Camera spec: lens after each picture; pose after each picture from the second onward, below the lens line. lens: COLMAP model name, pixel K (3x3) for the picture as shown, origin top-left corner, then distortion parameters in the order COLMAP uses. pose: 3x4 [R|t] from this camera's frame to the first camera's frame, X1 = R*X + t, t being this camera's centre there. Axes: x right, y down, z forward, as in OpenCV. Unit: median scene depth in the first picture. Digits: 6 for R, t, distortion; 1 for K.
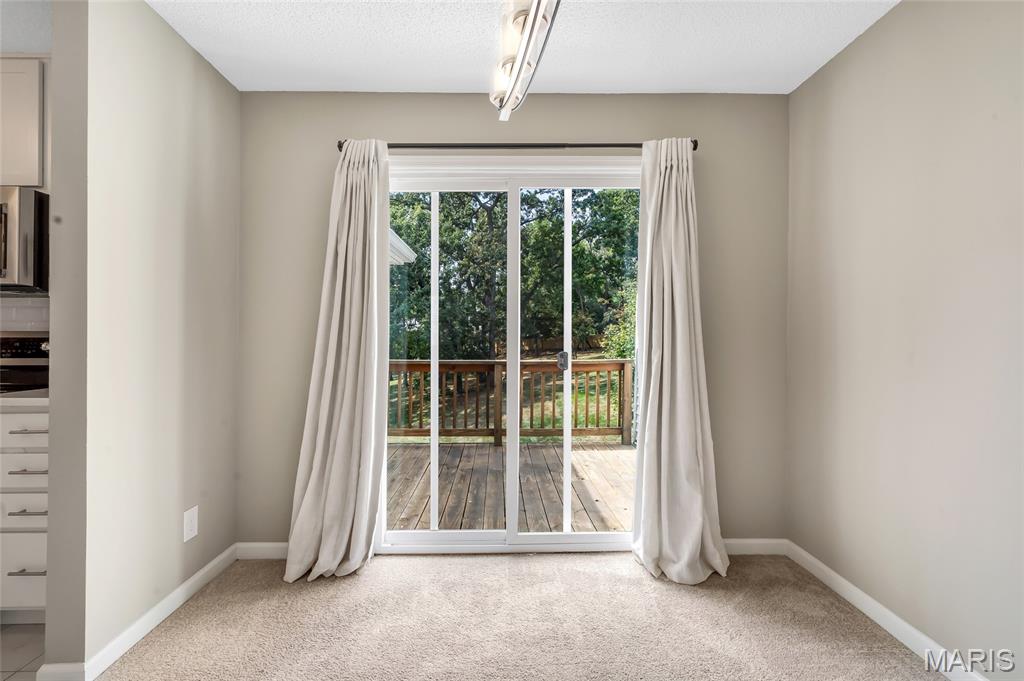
lens RADIAL K [[471.3, 0, 505.9], [0, 471.3, 331.0], [0, 0, 1]] dist [-0.006255, 0.000769]
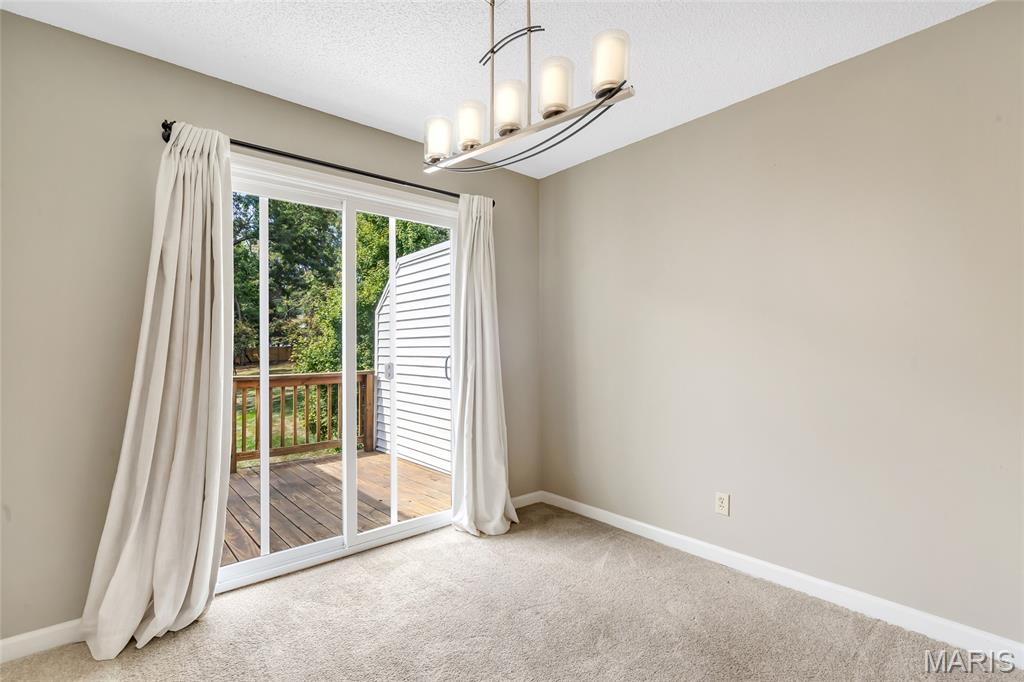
lens RADIAL K [[471.3, 0, 511.2], [0, 471.3, 348.7], [0, 0, 1]] dist [-0.006255, 0.000769]
pose [[0.766298, -0.002510, 0.642480, -0.420438], [-0.004511, 0.999947, 0.009287, -0.004528], [-0.642470, -0.010015, 0.766246, -0.043564]]
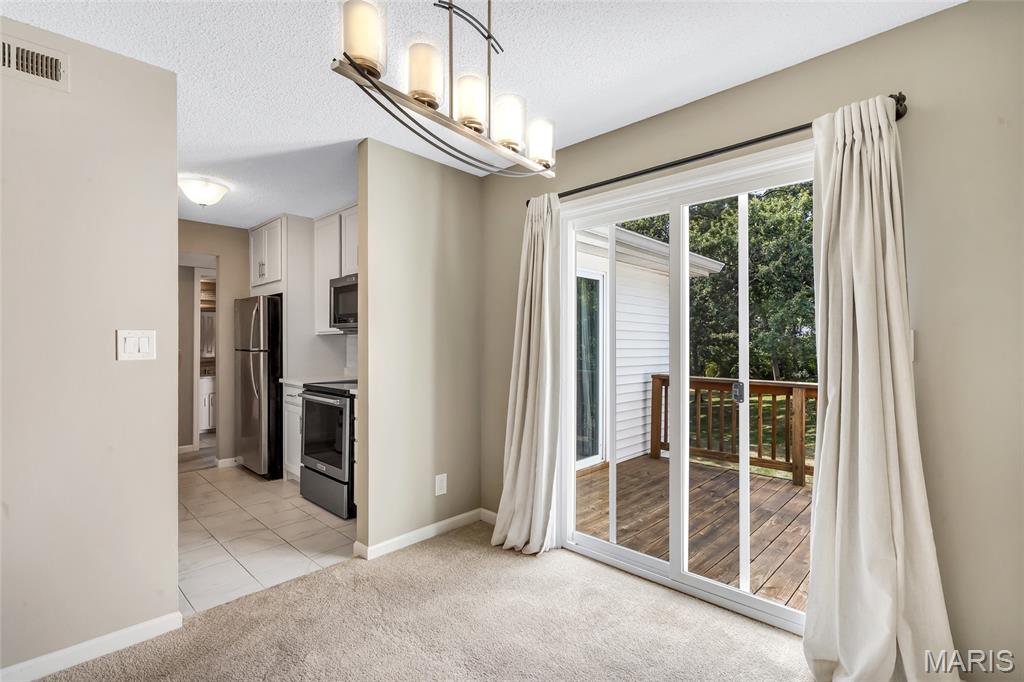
lens RADIAL K [[471.3, 0, 499.1], [0, 471.3, 339.9], [0, 0, 1]] dist [-0.006255, 0.000769]
pose [[0.702435, -0.004759, -0.711732, 0.471889], [0.006941, 0.999976, 0.000164, -0.040854], [0.711714, -0.005055, 0.702451, 0.081340]]
